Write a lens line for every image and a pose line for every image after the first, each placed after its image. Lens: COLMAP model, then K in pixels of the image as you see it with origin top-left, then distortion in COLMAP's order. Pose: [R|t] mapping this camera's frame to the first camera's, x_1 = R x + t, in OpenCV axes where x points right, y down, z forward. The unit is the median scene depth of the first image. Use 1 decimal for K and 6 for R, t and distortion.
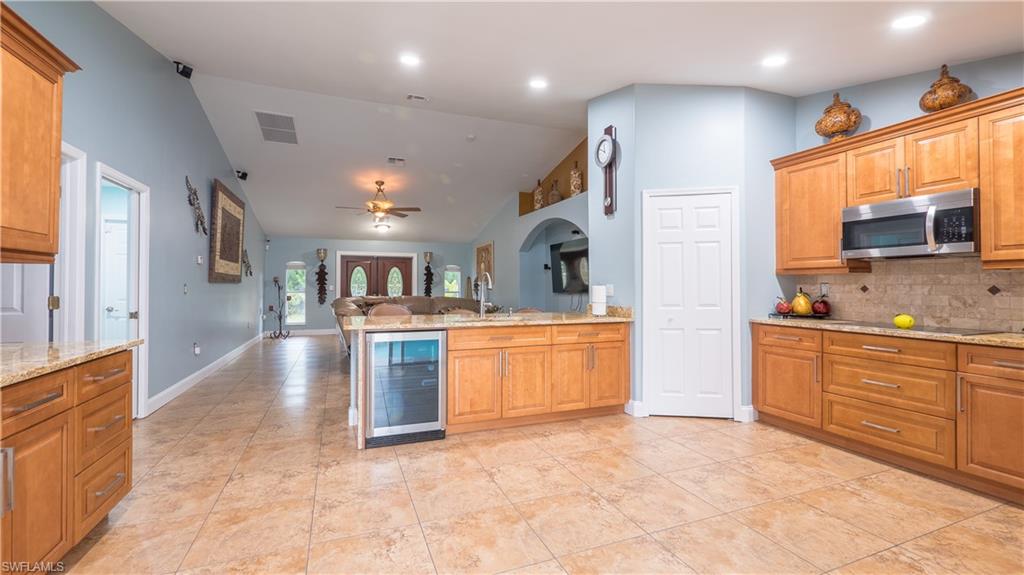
lens RADIAL K [[432.3, 0, 514.5], [0, 432.3, 280.1], [0, 0, 1]] dist [-0.007577, 0.000115]
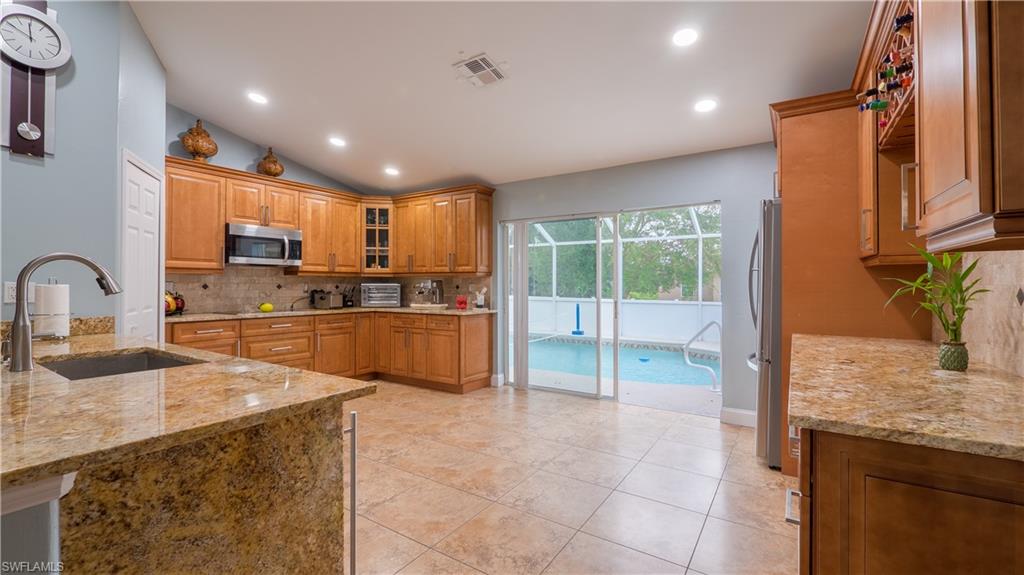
lens RADIAL K [[432.3, 0, 503.8], [0, 432.3, 284.4], [0, 0, 1]] dist [-0.007577, 0.000115]
pose [[-0.560764, -0.005519, 0.827957, -0.091572], [-0.016603, 0.999852, -0.004580, 0.000754], [-0.827809, -0.016315, -0.560772, 0.128475]]
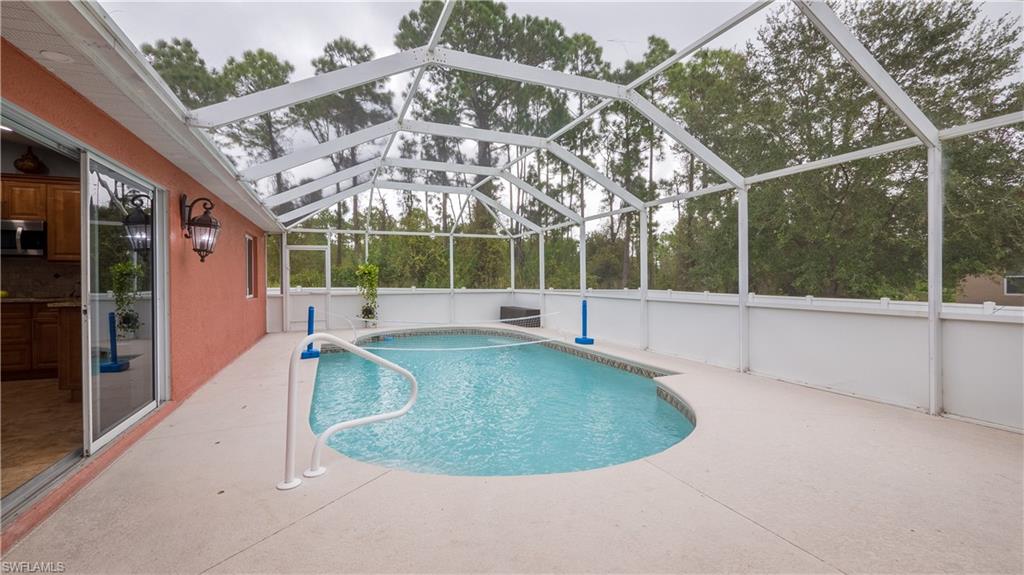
lens RADIAL K [[432.3, 0, 512.1], [0, 432.3, 282.8], [0, 0, 1]] dist [-0.007577, 0.000115]
pose [[-0.007026, 0.001638, 0.999974, -0.082095], [-0.003245, 0.999993, -0.001661, 0.005270], [-0.999970, -0.003257, -0.007021, -0.103985]]
